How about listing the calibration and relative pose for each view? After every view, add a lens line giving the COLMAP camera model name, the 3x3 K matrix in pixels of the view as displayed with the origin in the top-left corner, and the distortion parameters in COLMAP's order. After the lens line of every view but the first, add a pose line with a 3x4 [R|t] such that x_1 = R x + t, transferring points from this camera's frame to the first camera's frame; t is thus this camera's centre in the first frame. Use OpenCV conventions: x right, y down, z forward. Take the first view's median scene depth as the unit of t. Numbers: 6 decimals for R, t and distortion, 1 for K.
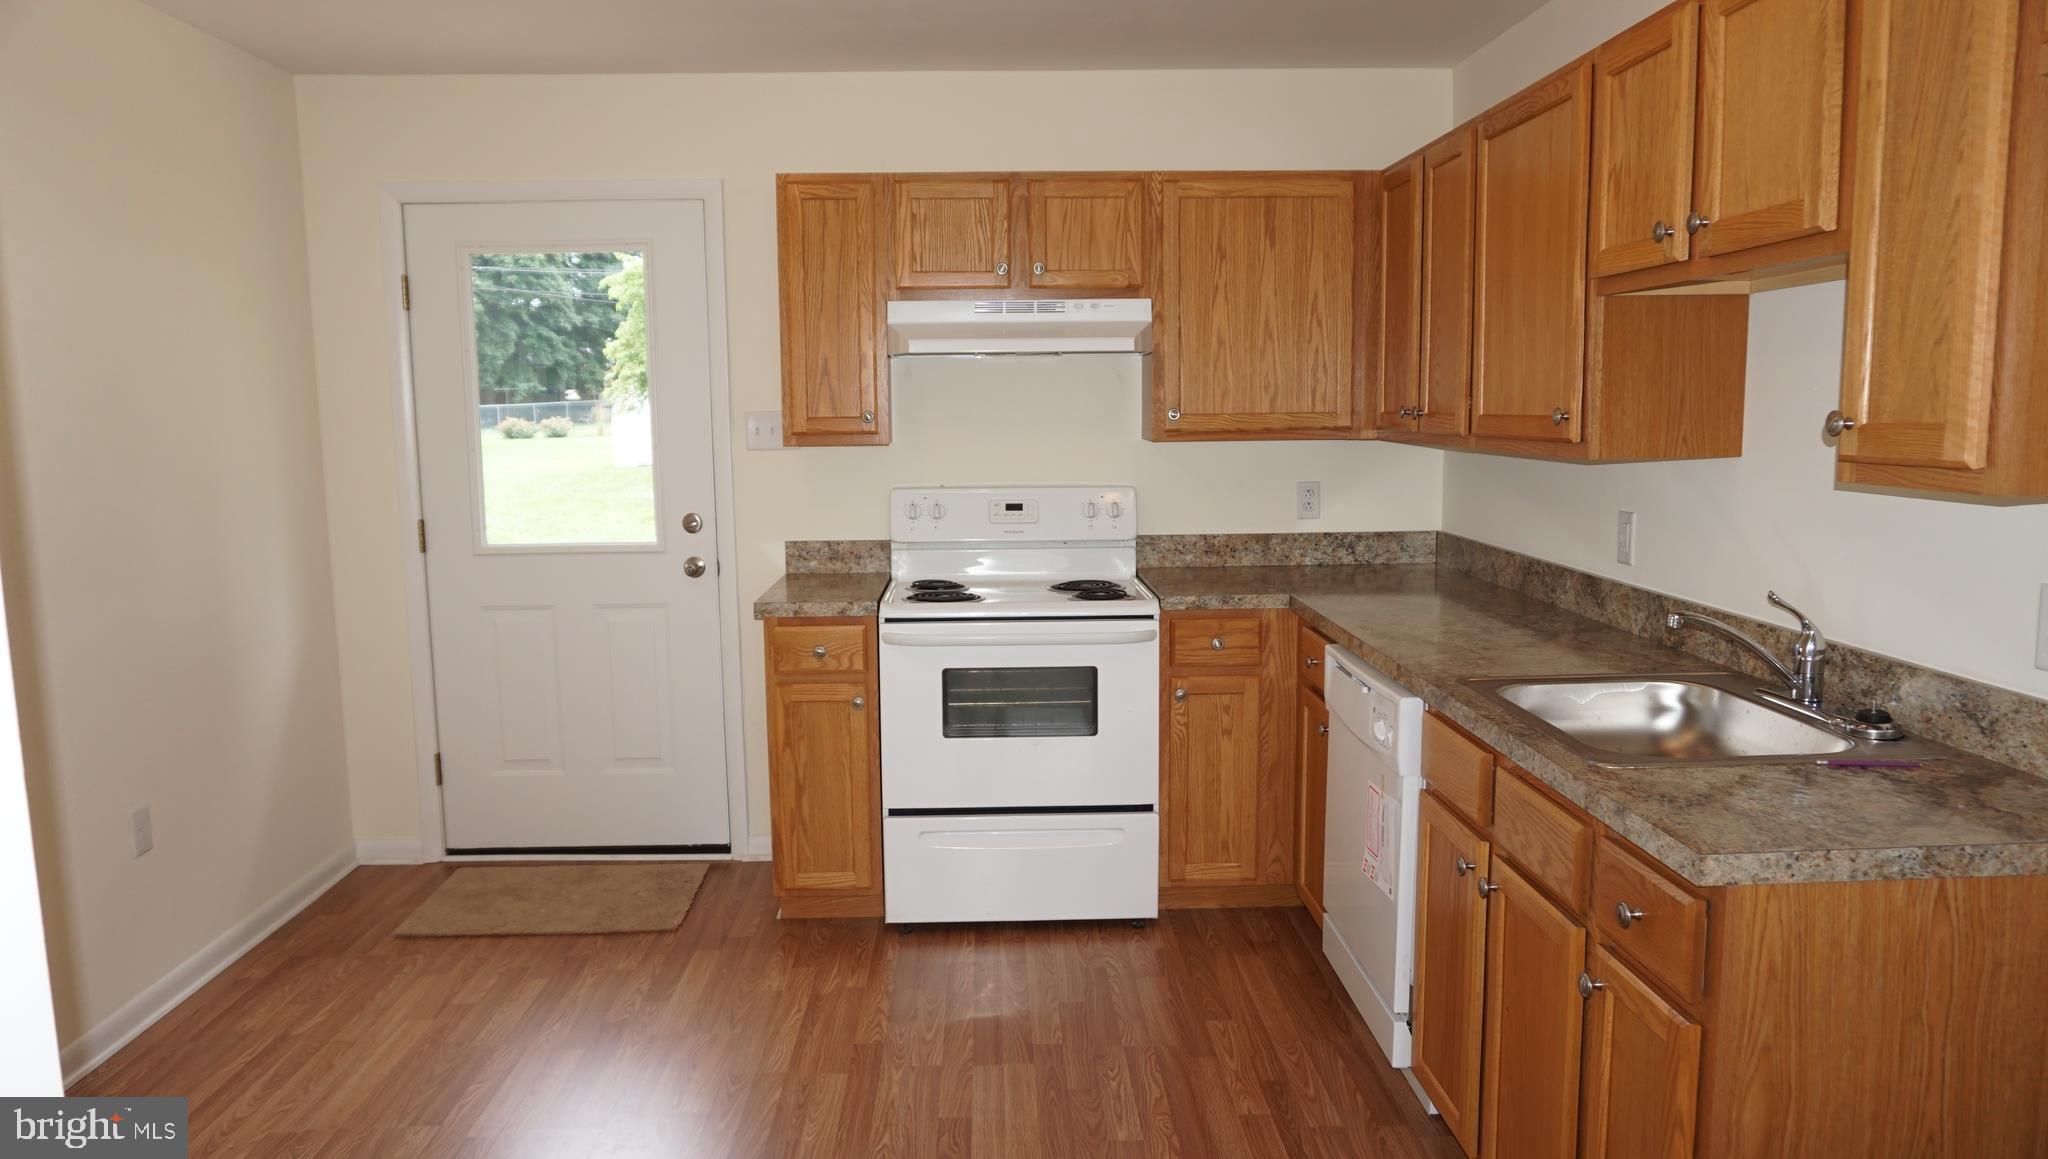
lens RADIAL K [[1349.4, 0, 1023.8], [0, 1349.4, 580.3], [0, 0, 1]] dist [-0.071384, 0.003171]
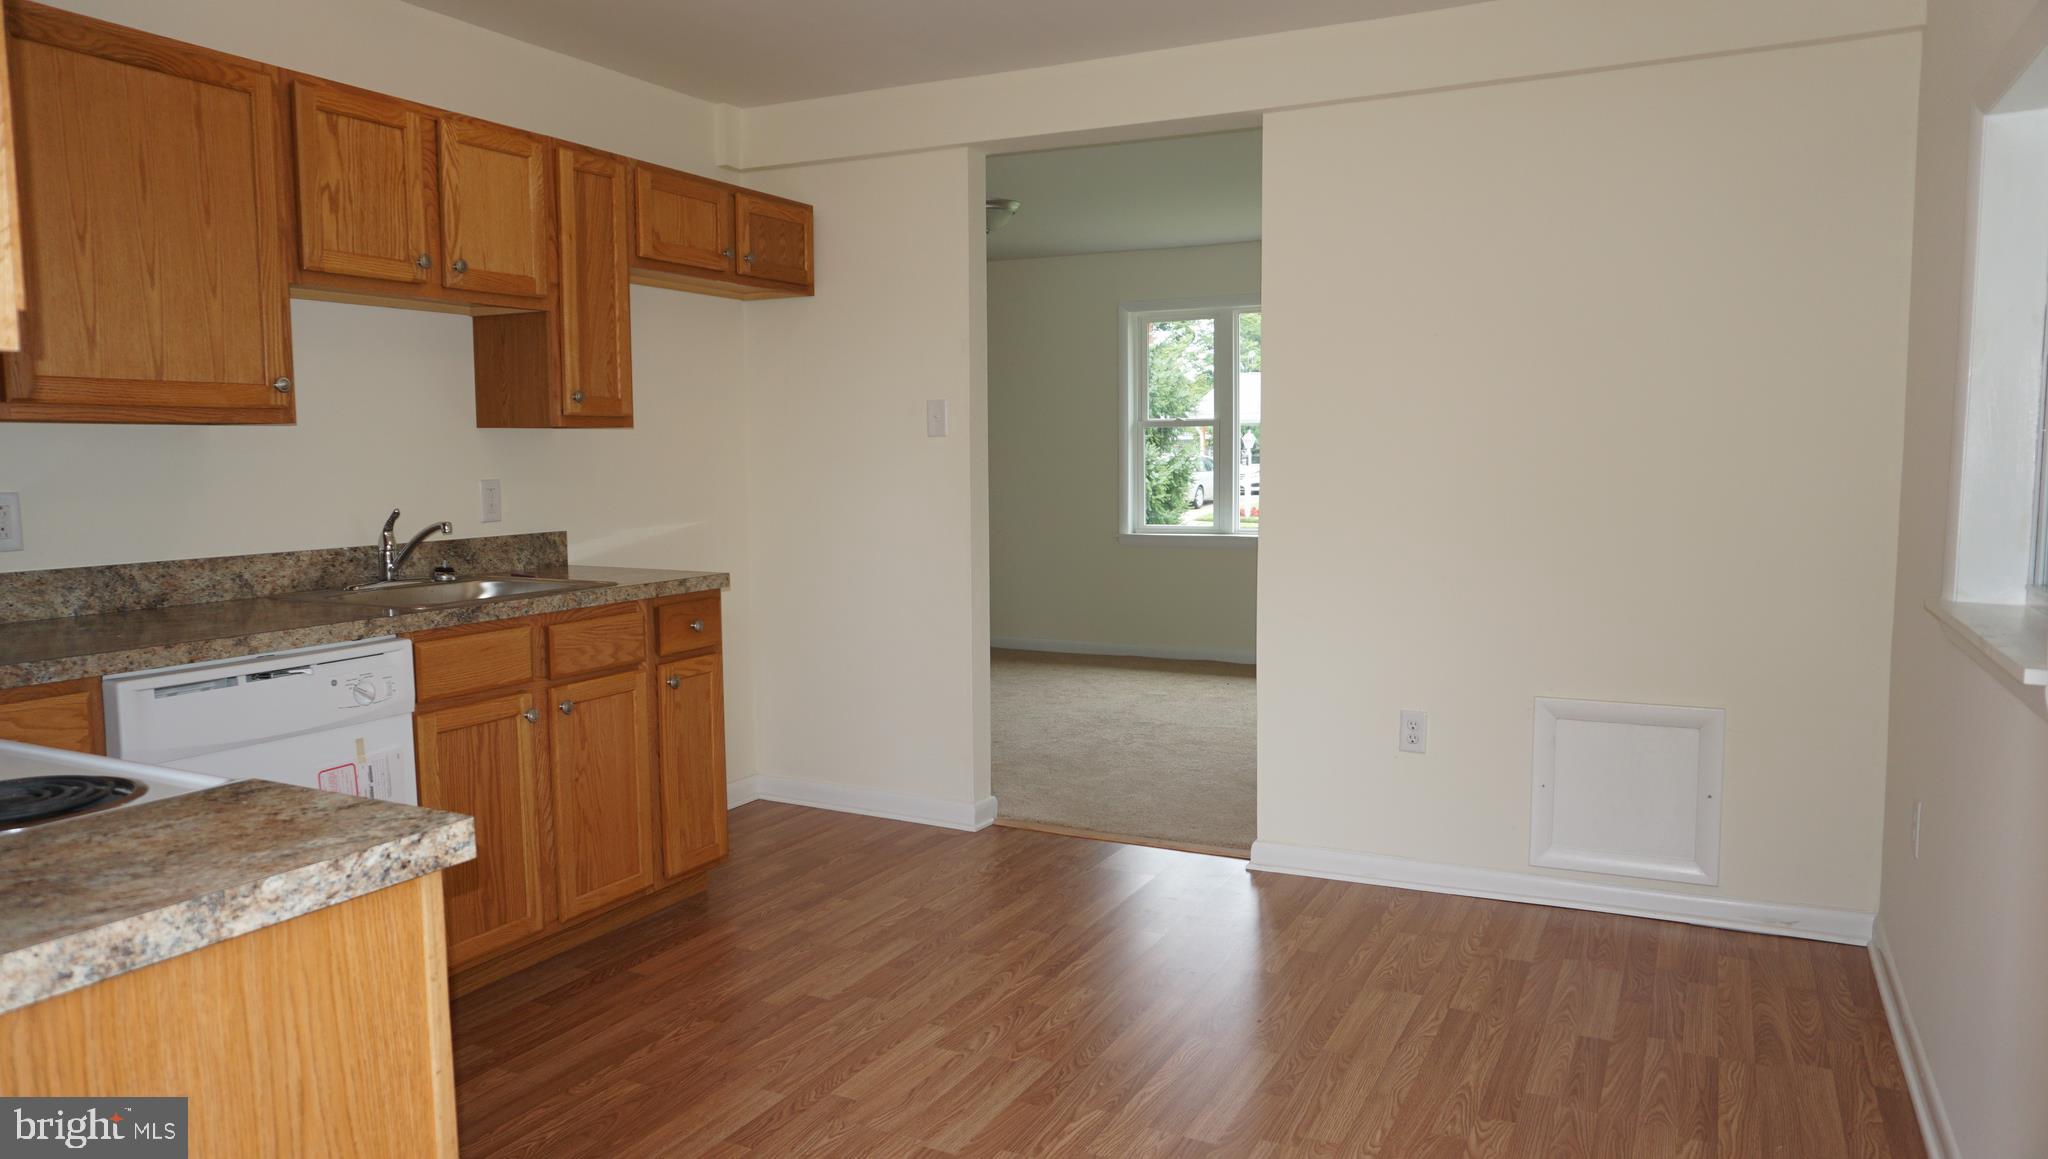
lens RADIAL K [[1349.4, 0, 1025.5], [0, 1349.4, 581.2], [0, 0, 1]] dist [-0.071384, 0.003171]
pose [[-0.872700, -0.034453, 0.487039, -0.596486], [0.073342, 0.976939, 0.200526, -0.122001], [-0.482717, 0.210720, -0.850048, 1.471711]]
